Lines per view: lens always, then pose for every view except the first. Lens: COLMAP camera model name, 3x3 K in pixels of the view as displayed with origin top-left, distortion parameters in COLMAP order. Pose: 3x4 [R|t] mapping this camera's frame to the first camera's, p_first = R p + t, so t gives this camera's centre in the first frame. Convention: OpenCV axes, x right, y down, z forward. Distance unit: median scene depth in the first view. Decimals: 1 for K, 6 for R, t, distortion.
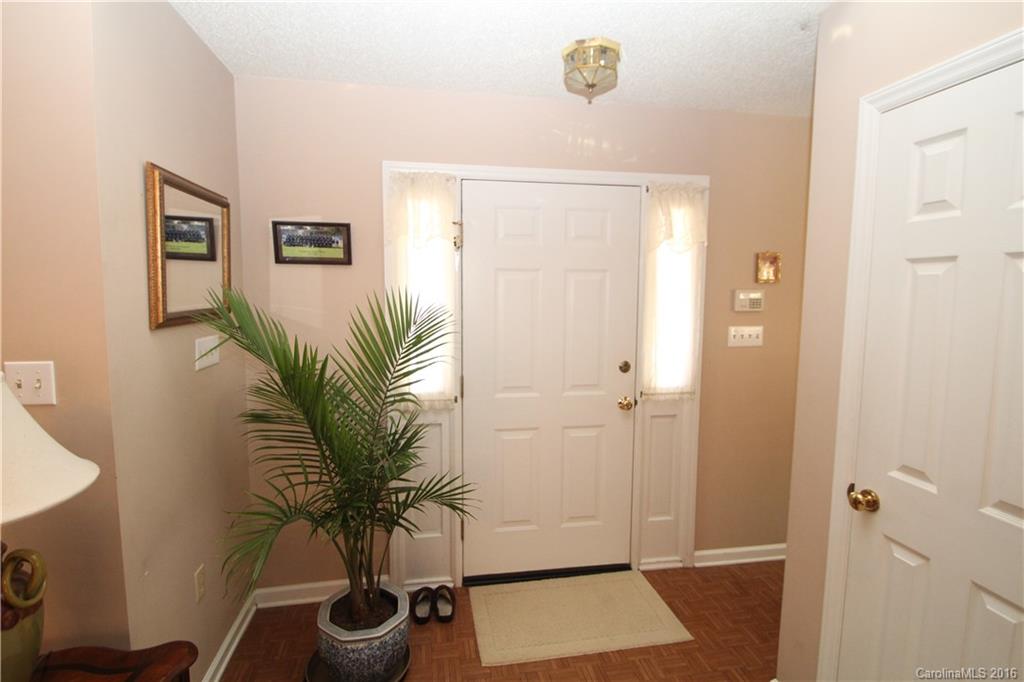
lens RADIAL K [[495.8, 0, 509.9], [0, 495.8, 335.1], [0, 0, 1]] dist [0.003500, 0.000272]
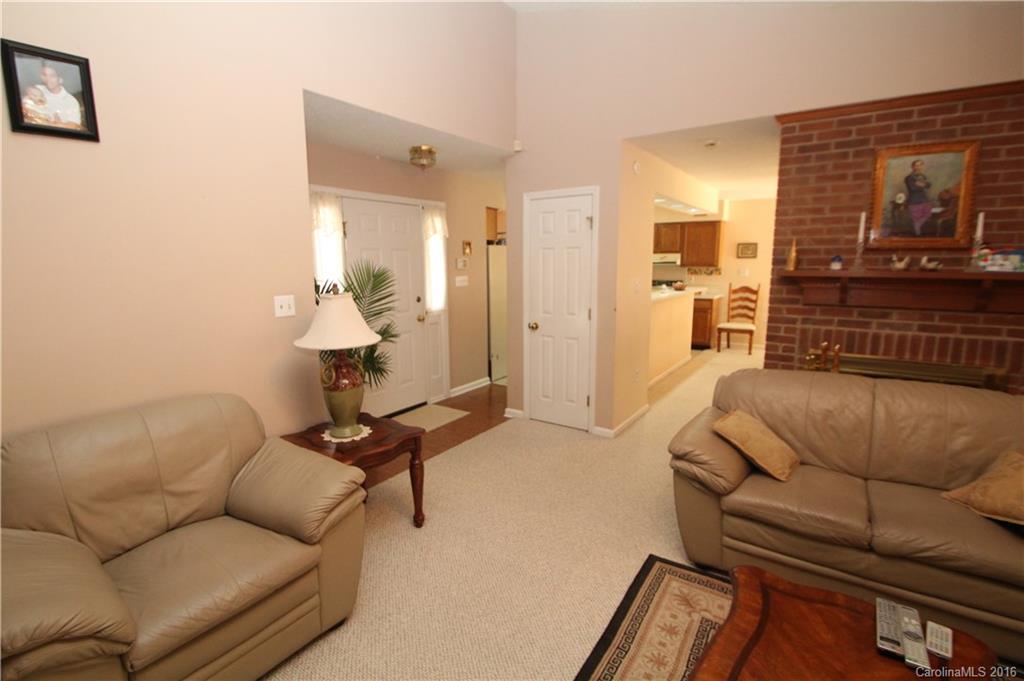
lens RADIAL K [[491.1, 0, 512.5], [0, 491.1, 339.0], [0, 0, 1]] dist [-0.003765, -0.000745]
pose [[0.690705, -0.129558, 0.711436, -0.883681], [0.076269, 0.991384, 0.106493, 0.040578], [-0.719103, -0.019295, 0.694636, -0.586240]]
